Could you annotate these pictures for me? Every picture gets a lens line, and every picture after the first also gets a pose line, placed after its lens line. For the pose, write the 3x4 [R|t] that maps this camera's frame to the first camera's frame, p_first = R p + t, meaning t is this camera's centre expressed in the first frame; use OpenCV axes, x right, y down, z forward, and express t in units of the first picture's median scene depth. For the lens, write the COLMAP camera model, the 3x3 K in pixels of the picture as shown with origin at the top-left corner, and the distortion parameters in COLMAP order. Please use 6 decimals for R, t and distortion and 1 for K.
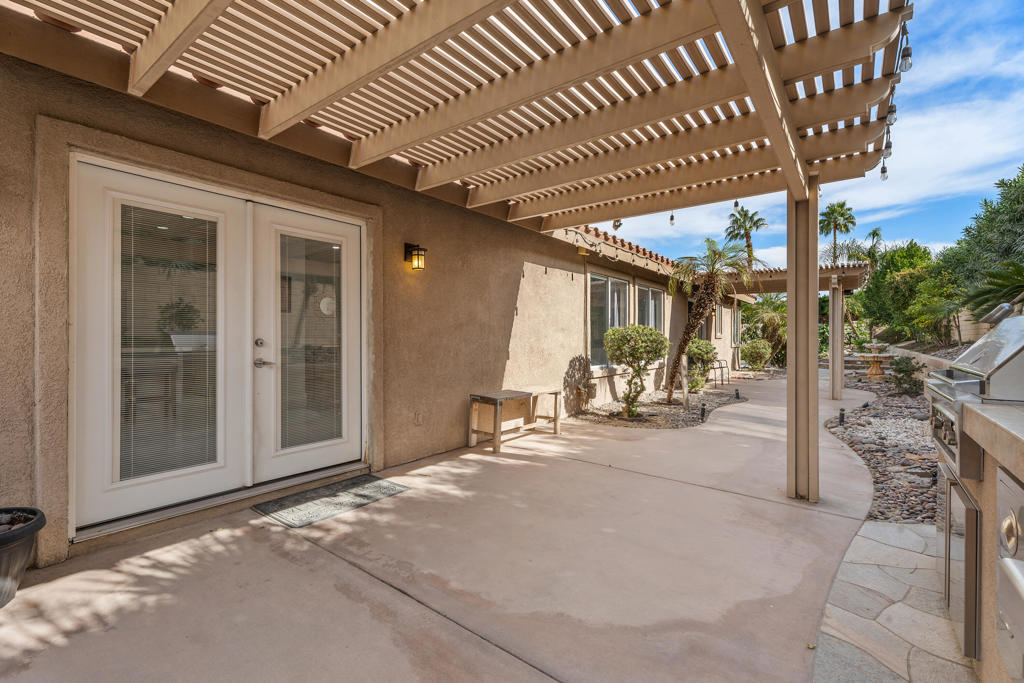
lens RADIAL K [[462.6, 0, 512.3], [0, 462.6, 339.4], [0, 0, 1]] dist [0.002197, 0.001433]
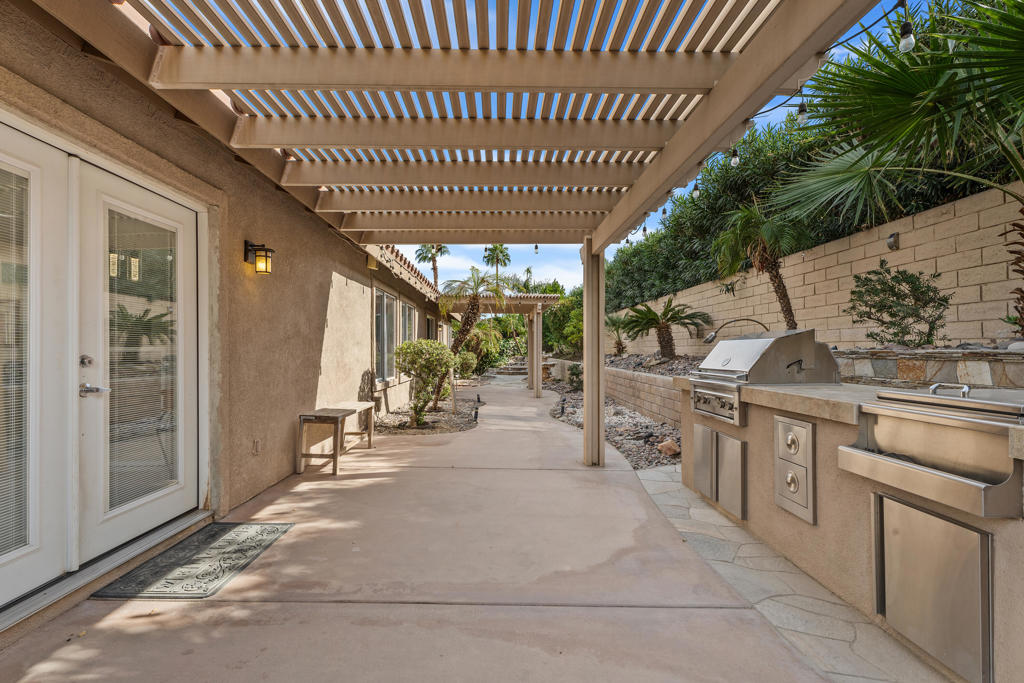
lens RADIAL K [[462.6, 0, 512.5], [0, 462.6, 349.4], [0, 0, 1]] dist [0.002197, 0.001433]
pose [[0.781452, -0.001075, 0.623964, -0.330955], [0.004685, 0.999980, -0.004144, -0.003522], [-0.623948, 0.006162, 0.781442, 0.036602]]
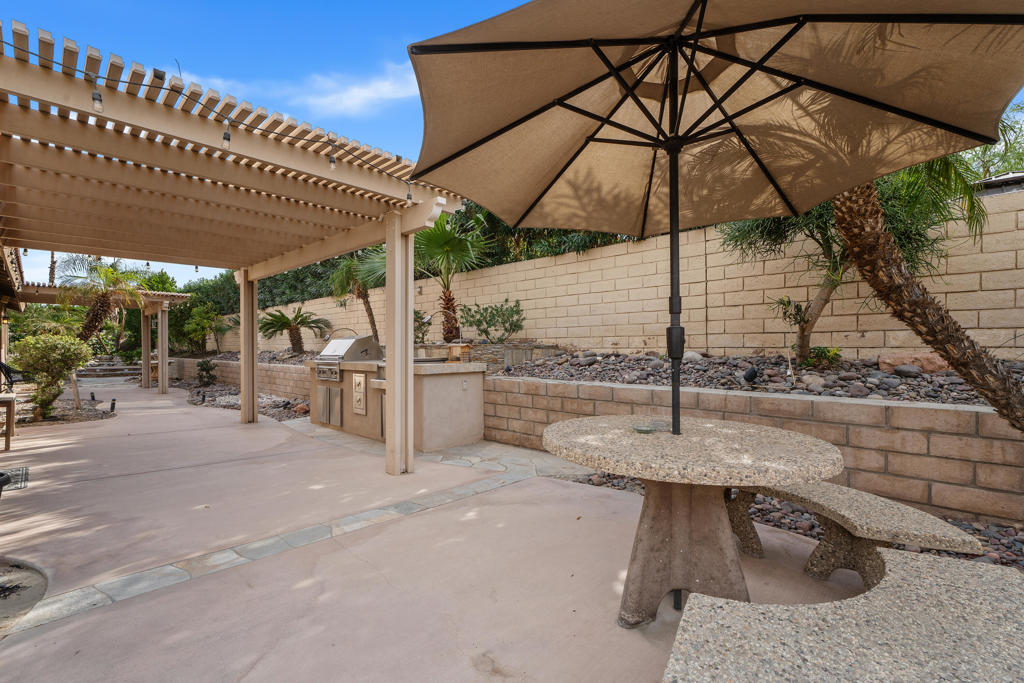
lens RADIAL K [[472.0, 0, 512.6], [0, 472.0, 350.7], [0, 0, 1]] dist [0.003718, 0.000496]
pose [[0.134307, -0.005860, 0.990922, -0.954920], [0.006727, 0.999965, 0.005002, 0.010040], [-0.990917, 0.005994, 0.134341, -0.329644]]
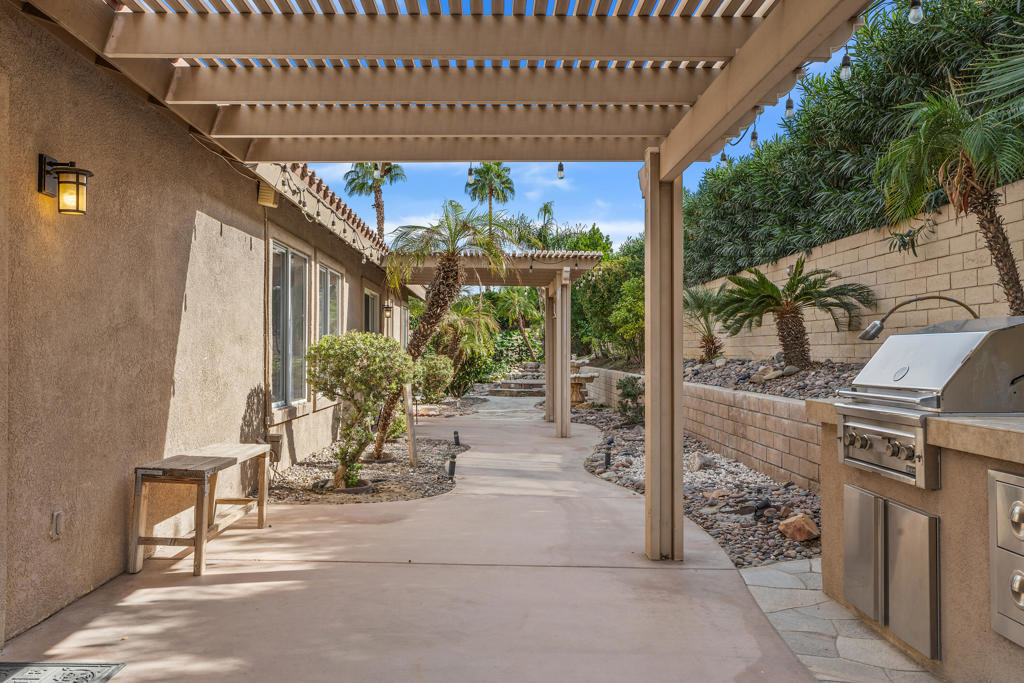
lens RADIAL K [[831.5, 0, 516.9], [0, 831.5, 338.2], [0, 0, 1]] dist [-0.003746, 0.029866]
pose [[0.782044, 0.009489, 0.623152, -0.332417], [0.002800, 0.999821, -0.018738, -0.003530], [-0.623217, 0.016399, 0.781877, 0.035037]]
